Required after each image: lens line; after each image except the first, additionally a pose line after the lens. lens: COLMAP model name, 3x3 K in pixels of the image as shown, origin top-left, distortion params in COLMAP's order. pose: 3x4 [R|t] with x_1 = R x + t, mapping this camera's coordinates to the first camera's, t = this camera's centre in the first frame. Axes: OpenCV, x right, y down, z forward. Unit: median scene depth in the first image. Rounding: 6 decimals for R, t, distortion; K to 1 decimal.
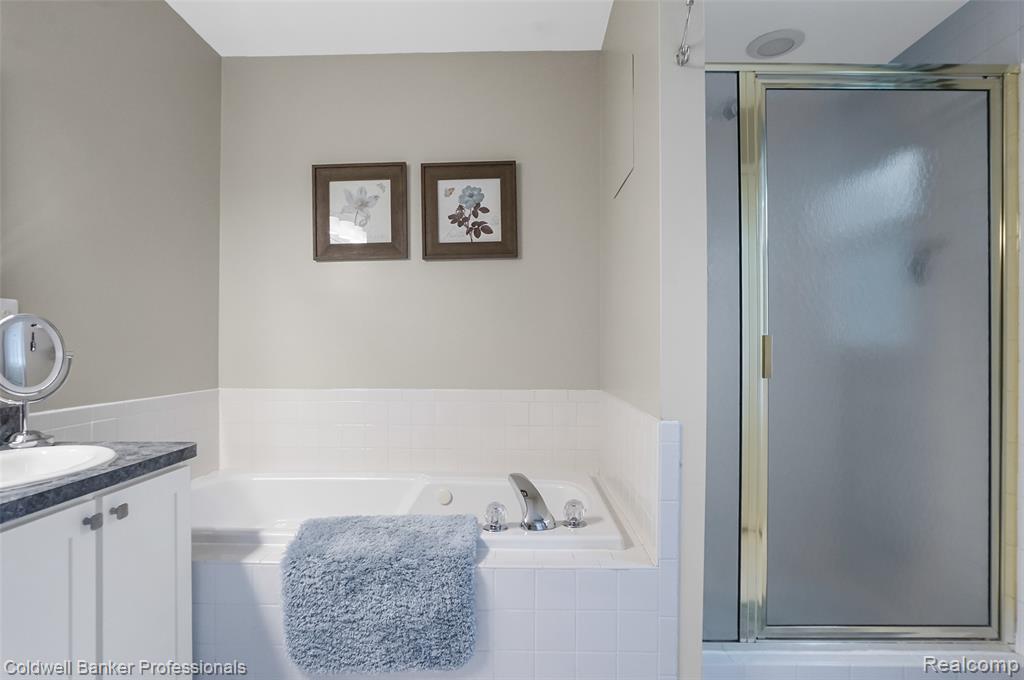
lens RADIAL K [[544.4, 0, 537.8], [0, 544.4, 332.5], [0, 0, 1]] dist [-0.040549, 0.014925]
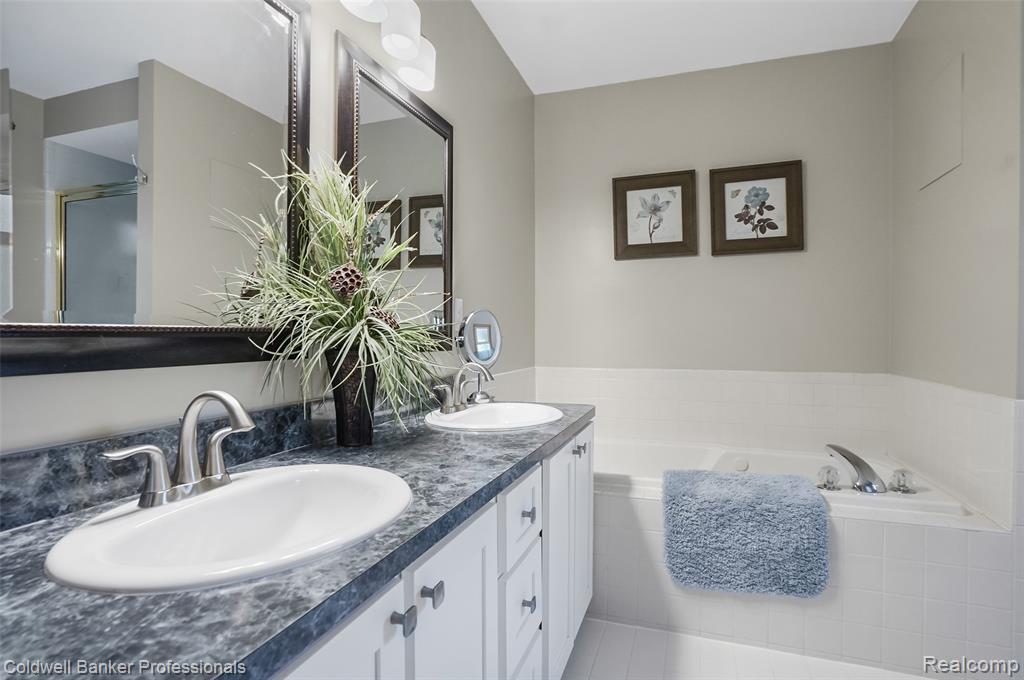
lens RADIAL K [[544.4, 0, 536.8], [0, 544.4, 334.0], [0, 0, 1]] dist [-0.040549, 0.014925]
pose [[0.949737, 0.000701, -0.313048, -0.205349], [0.007847, 0.999630, 0.026045, -0.003255], [0.312950, -0.027192, 0.949380, -0.187244]]
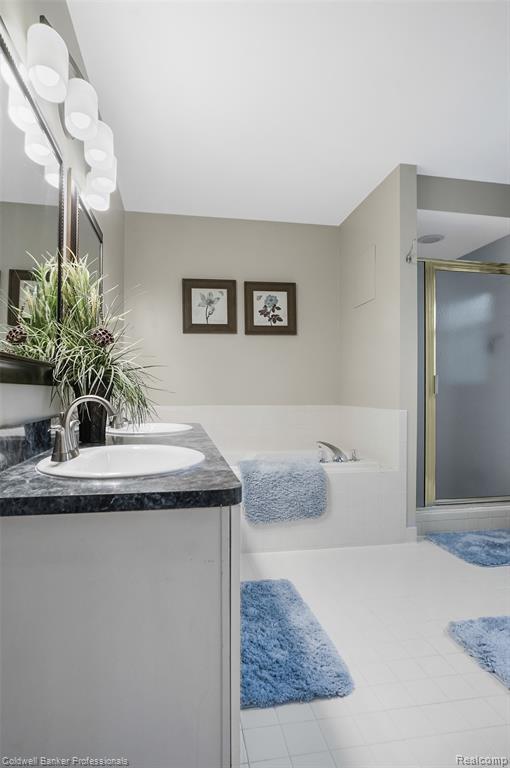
lens RADIAL K [[433.2, 0, 277.4], [0, 433.2, 386.7], [0, 0, 1]] dist [-0.060877, 0.012394]
pose [[0.979311, 0.003565, 0.202331, -0.400210], [-0.005761, 0.999931, 0.010262, 0.025179], [-0.202280, -0.011215, 0.979263, -0.440463]]
